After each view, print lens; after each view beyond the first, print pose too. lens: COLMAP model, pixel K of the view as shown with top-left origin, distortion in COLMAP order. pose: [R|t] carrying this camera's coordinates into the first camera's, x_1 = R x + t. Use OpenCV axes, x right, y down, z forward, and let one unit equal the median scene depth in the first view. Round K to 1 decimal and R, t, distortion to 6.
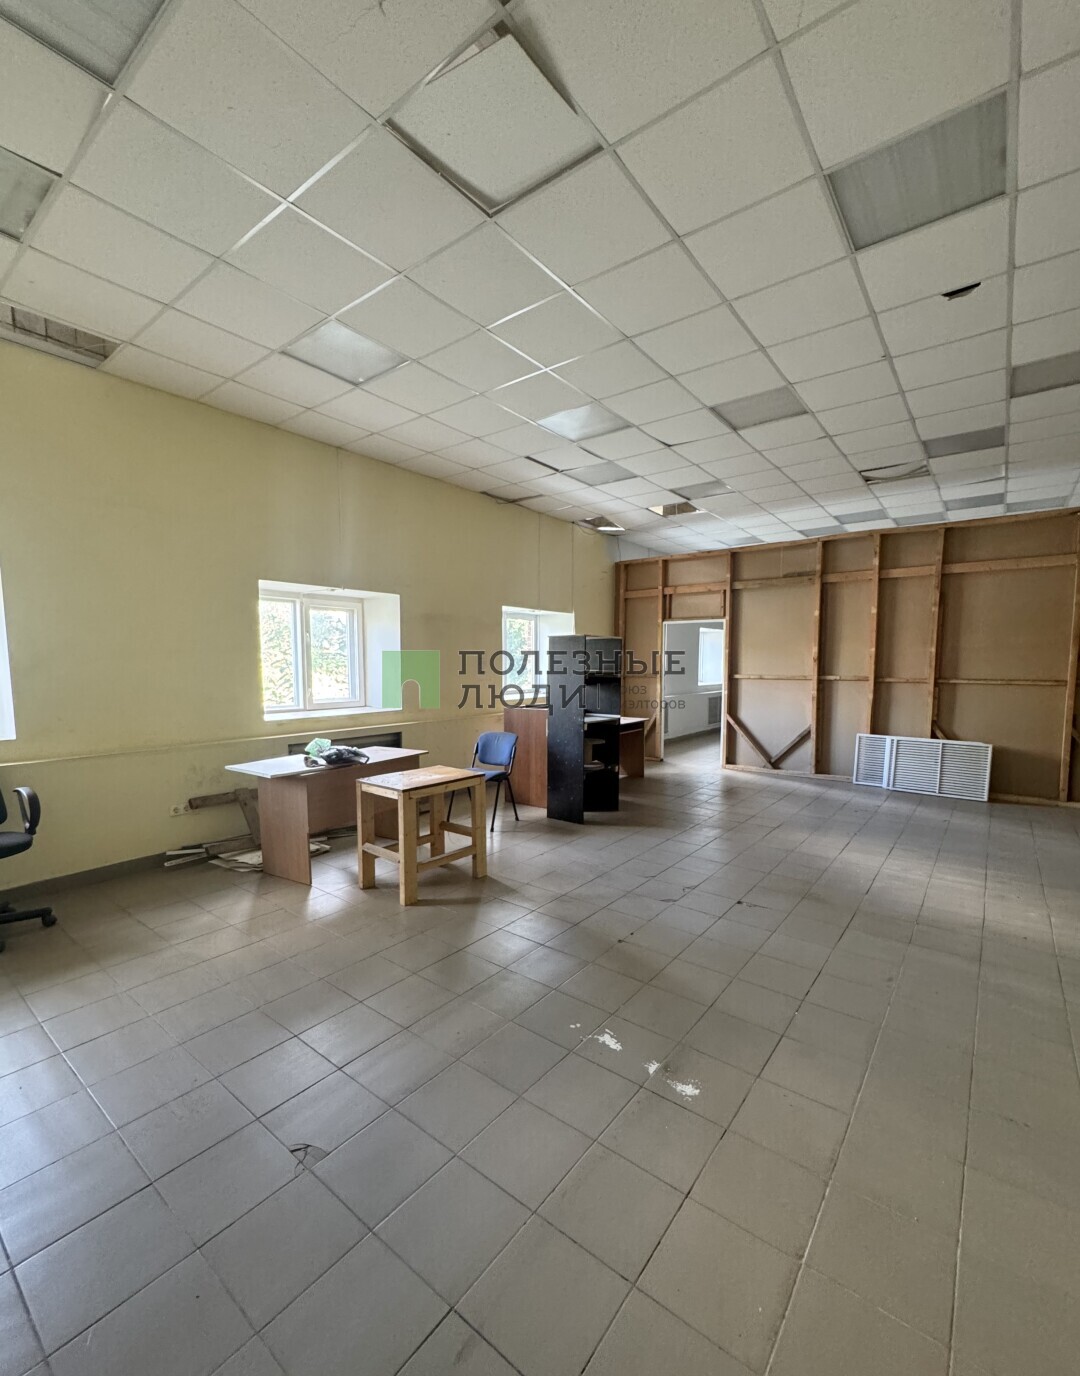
lens RADIAL K [[591.6, 0, 545.6], [0, 591.6, 725.9], [0, 0, 1]] dist [-0.000086, 0.000613]
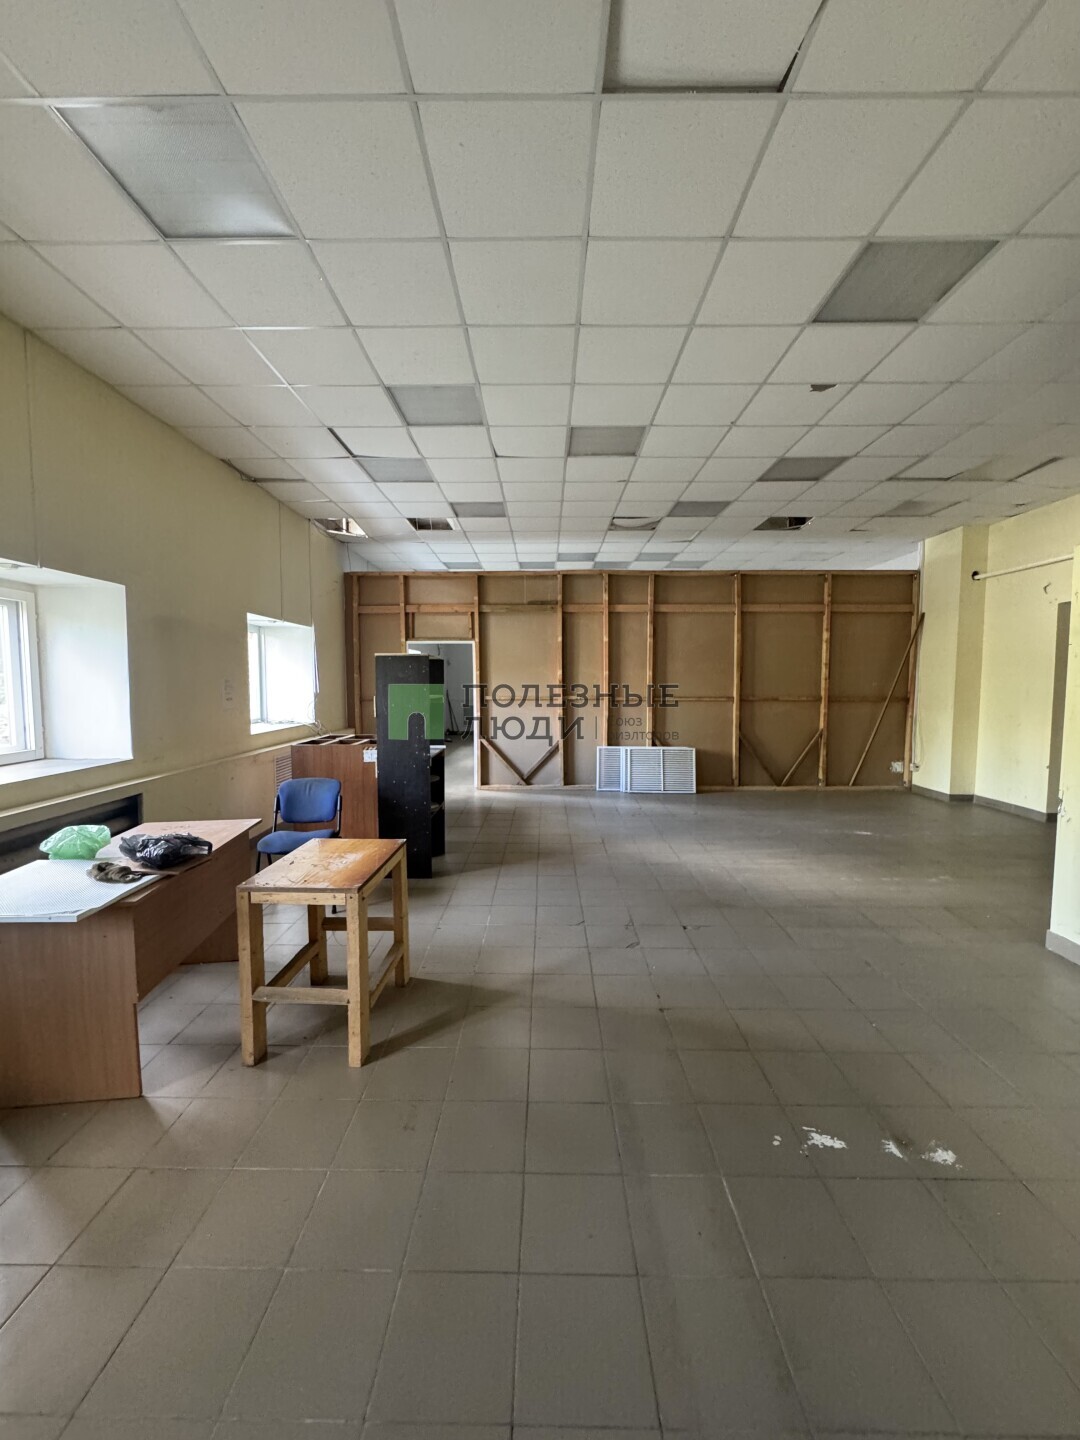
lens RADIAL K [[574.2, 0, 552.5], [0, 574.2, 725.4], [0, 0, 1]] dist [-0.002775, -0.000173]
pose [[0.799626, -0.047621, 0.598607, -0.208835], [0.065965, 0.997784, -0.008741, -0.023920], [-0.596864, 0.046477, 0.800995, 0.172815]]
